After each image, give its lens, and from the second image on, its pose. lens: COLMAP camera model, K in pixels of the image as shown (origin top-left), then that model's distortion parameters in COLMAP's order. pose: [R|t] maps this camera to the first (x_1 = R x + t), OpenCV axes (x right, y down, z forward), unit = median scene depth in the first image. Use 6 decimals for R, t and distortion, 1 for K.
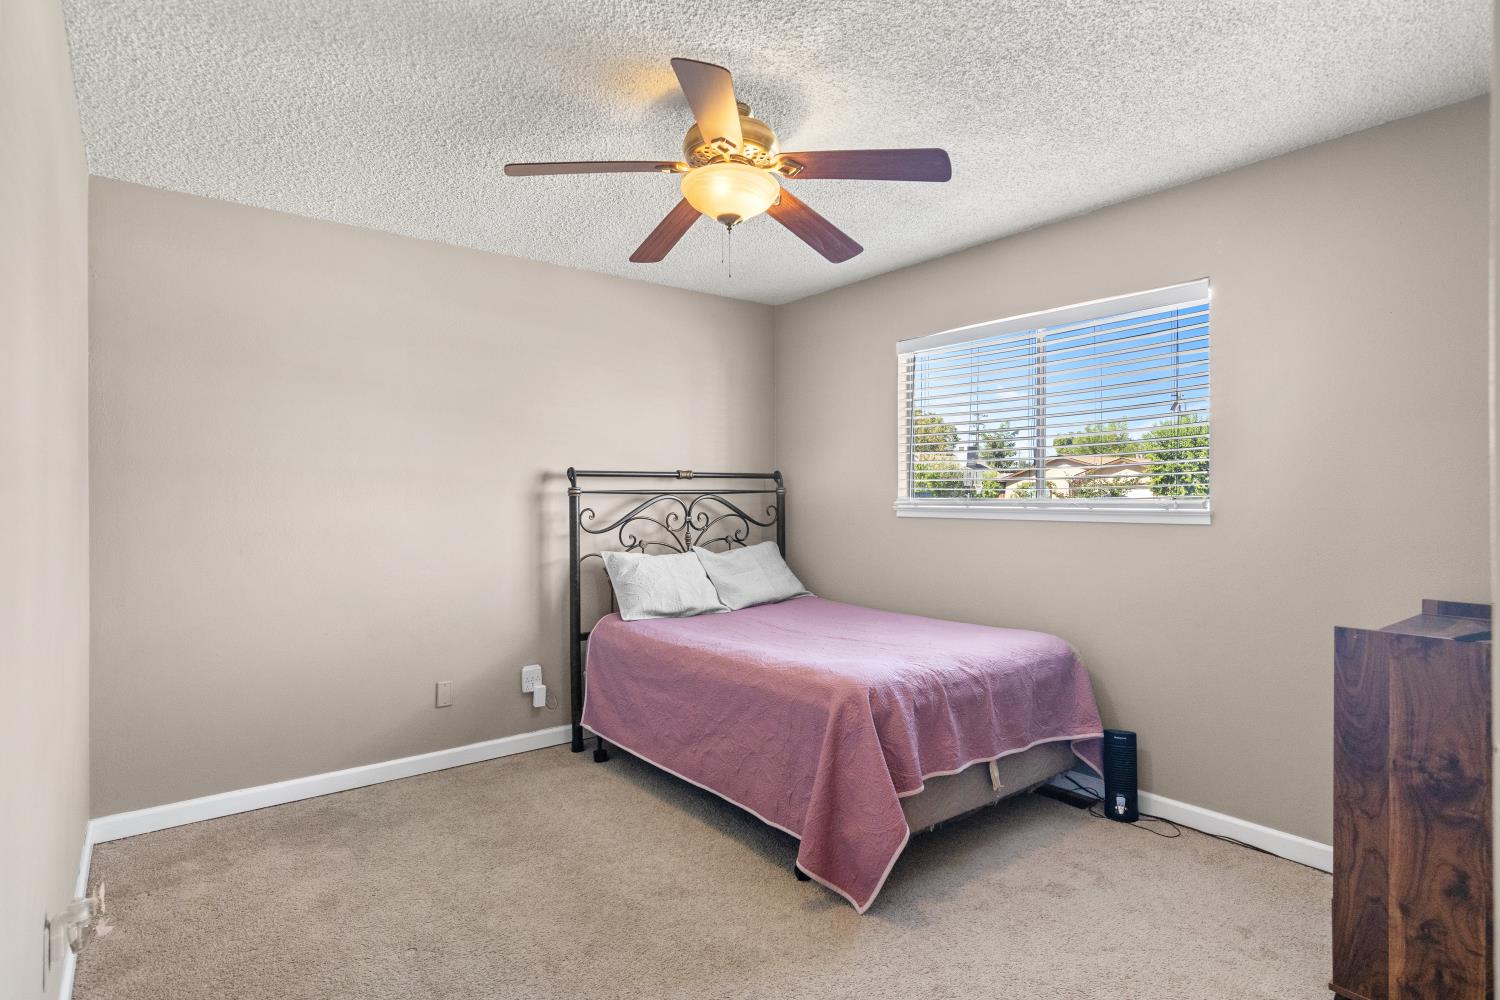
lens RADIAL K [[772.8, 0, 744.4], [0, 772.8, 490.8], [0, 0, 1]] dist [-0.003187, 0.000623]
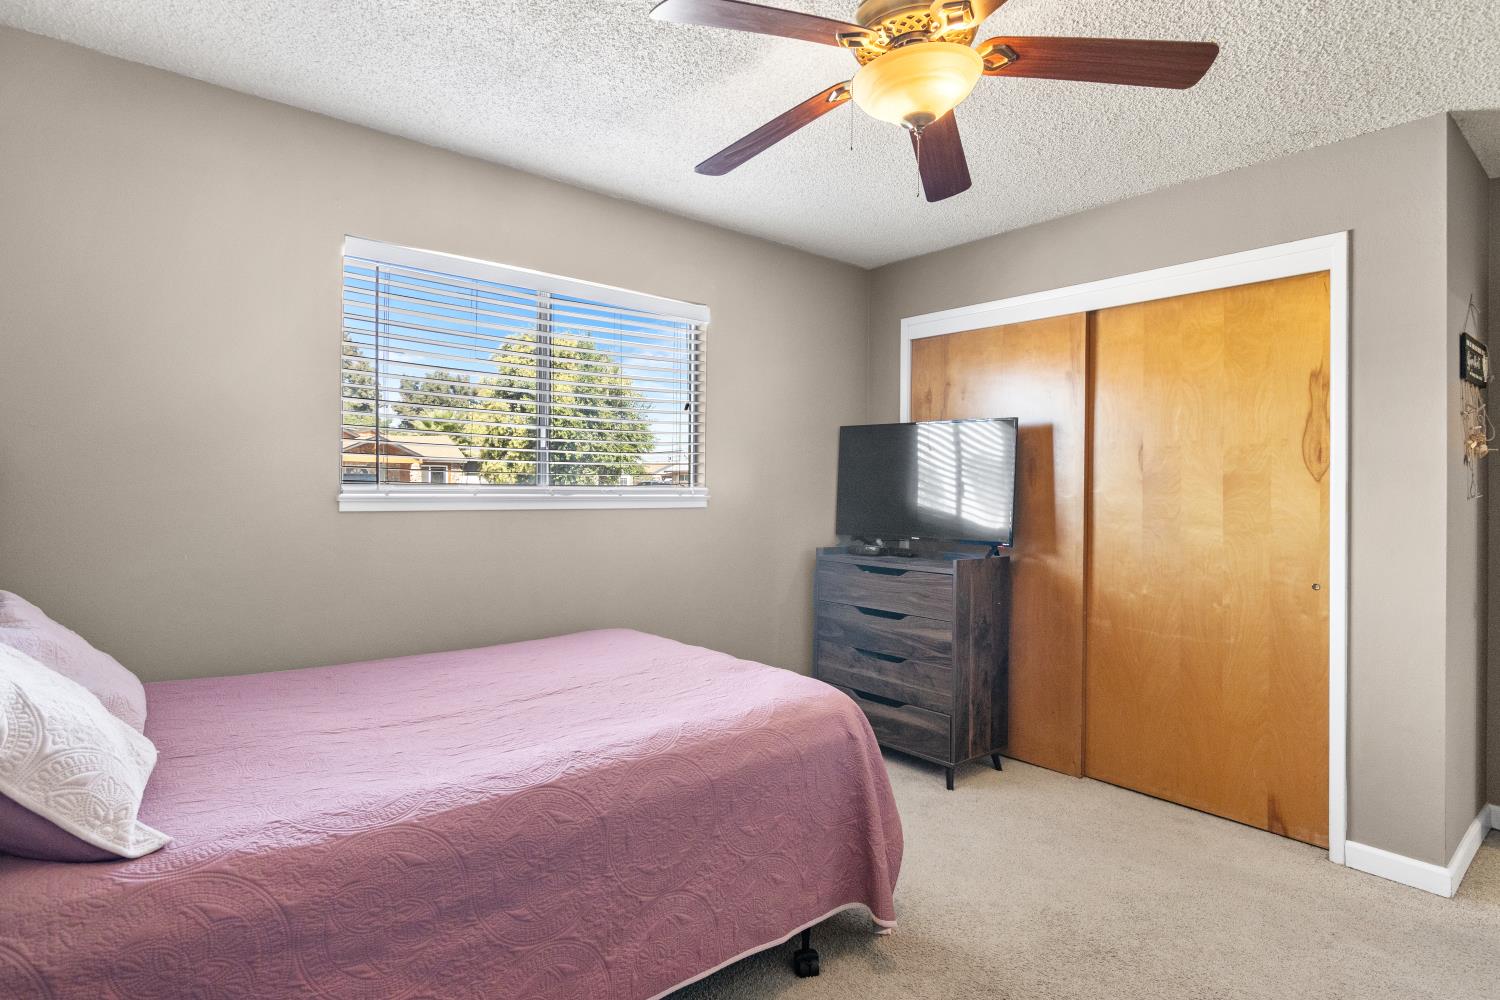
lens RADIAL K [[772.8, 0, 744.4], [0, 772.8, 490.8], [0, 0, 1]] dist [-0.003187, 0.000623]
pose [[-0.027254, -0.004290, 0.999619, -0.652359], [-0.017496, 0.999840, 0.003814, 0.013032], [-0.999475, -0.017386, -0.027325, 1.021825]]
